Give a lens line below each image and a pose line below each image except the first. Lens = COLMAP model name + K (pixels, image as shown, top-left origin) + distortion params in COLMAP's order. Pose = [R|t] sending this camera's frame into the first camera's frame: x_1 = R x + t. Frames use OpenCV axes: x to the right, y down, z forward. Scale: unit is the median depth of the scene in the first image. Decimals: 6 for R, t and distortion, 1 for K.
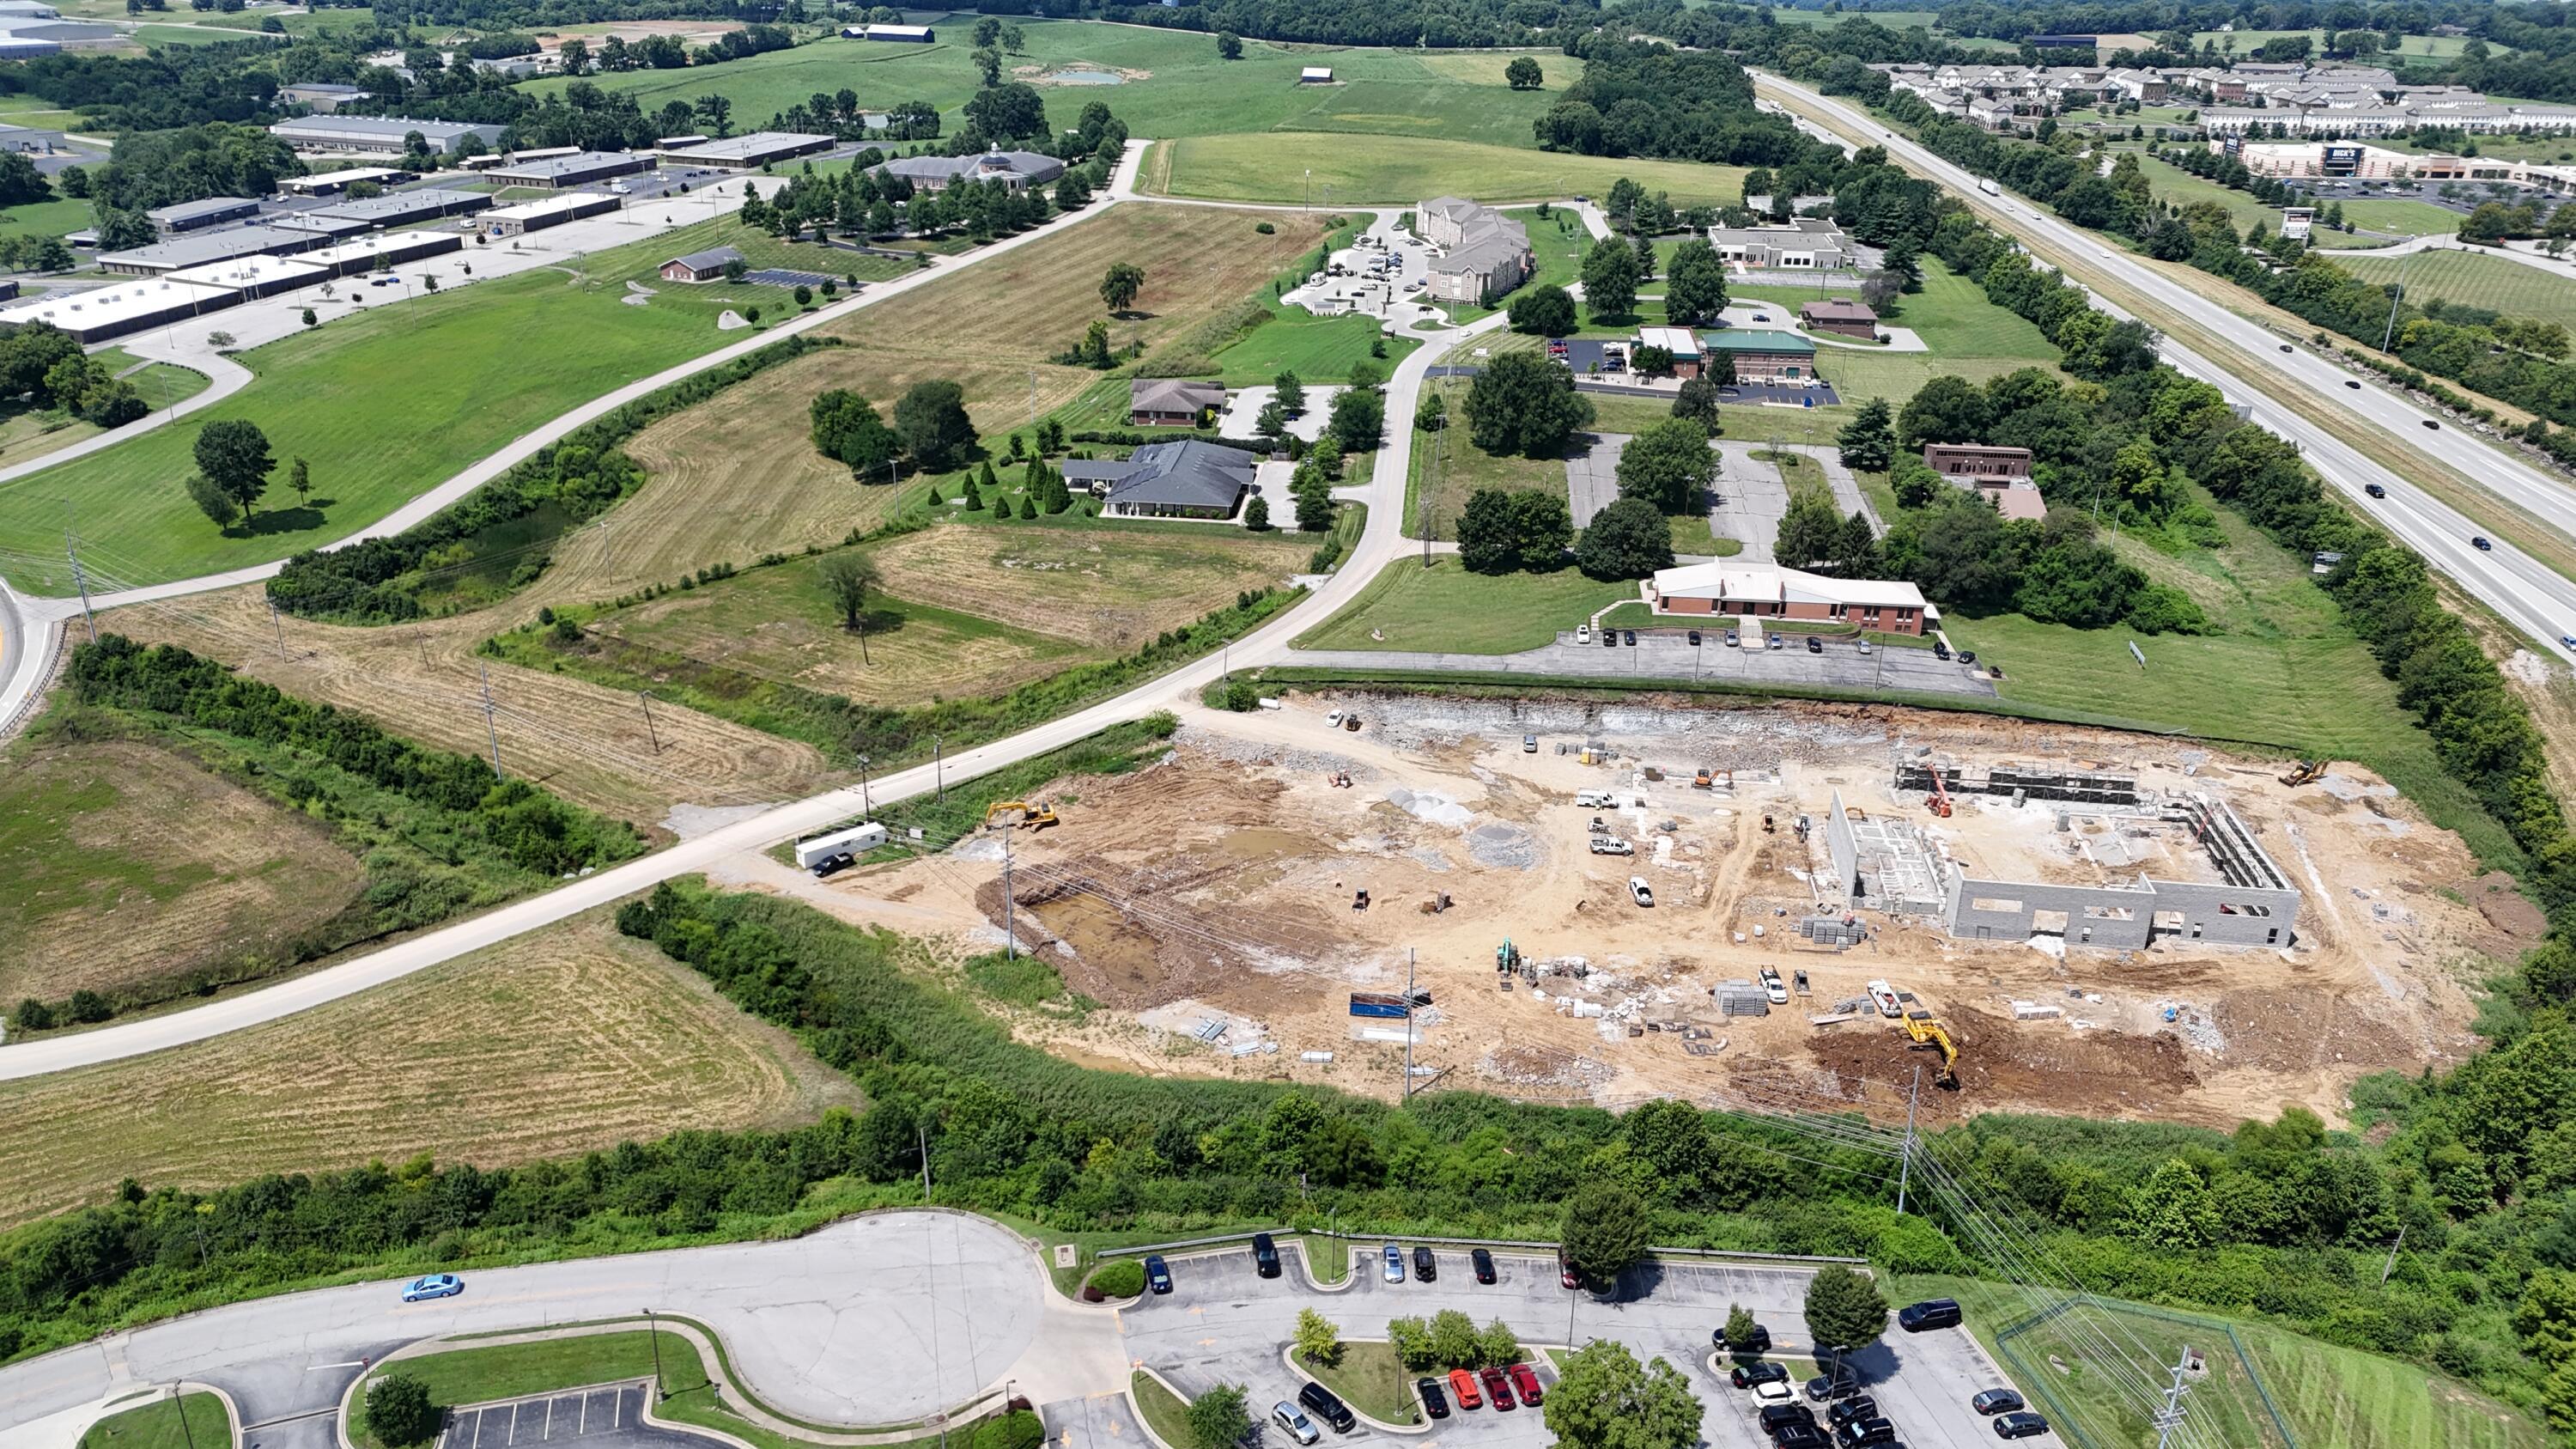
lens RADIAL K [[1885.6, 0, 1288.0], [0, 1885.6, 724.5], [0, 0, 1]] dist [0.082244, -0.089985]
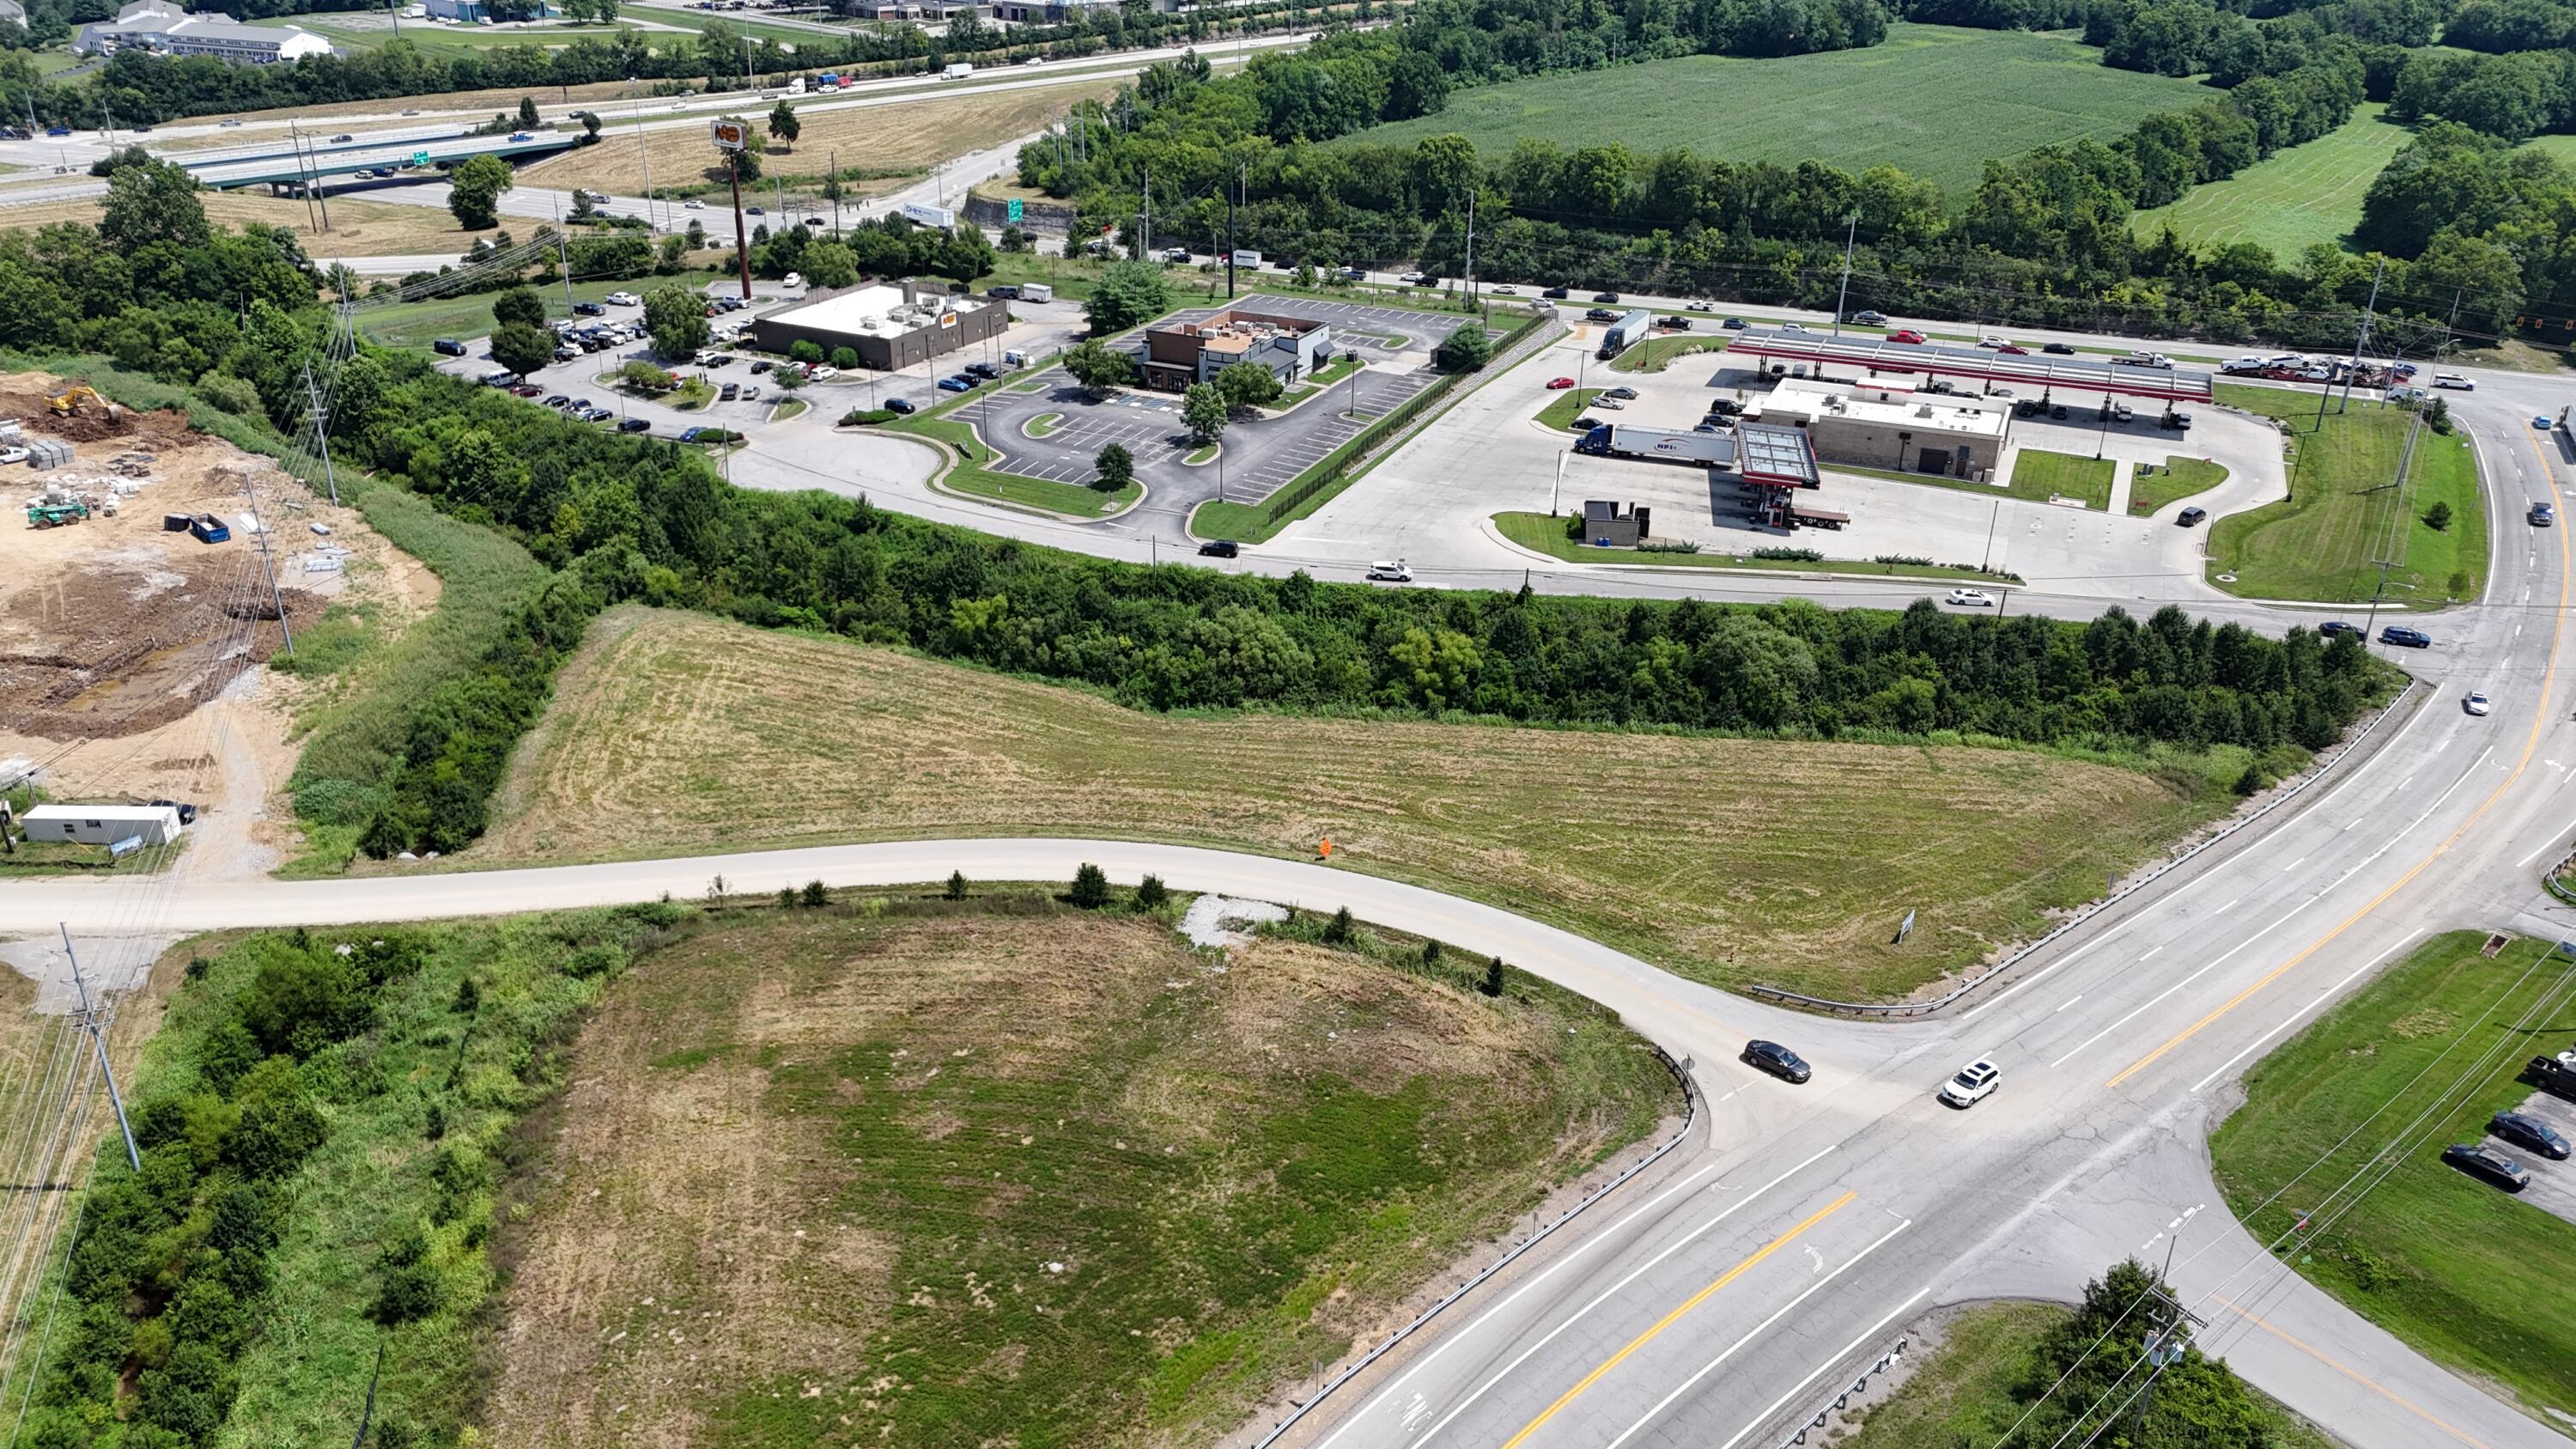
lens RADIAL K [[1885.6, 0, 1288.0], [0, 1885.6, 724.5], [0, 0, 1]] dist [0.082244, -0.089985]
pose [[-0.761992, -0.301646, 0.573043, -0.557056], [0.233543, 0.697340, 0.677624, -0.187000], [-0.604009, 0.650174, -0.460920, 0.647159]]
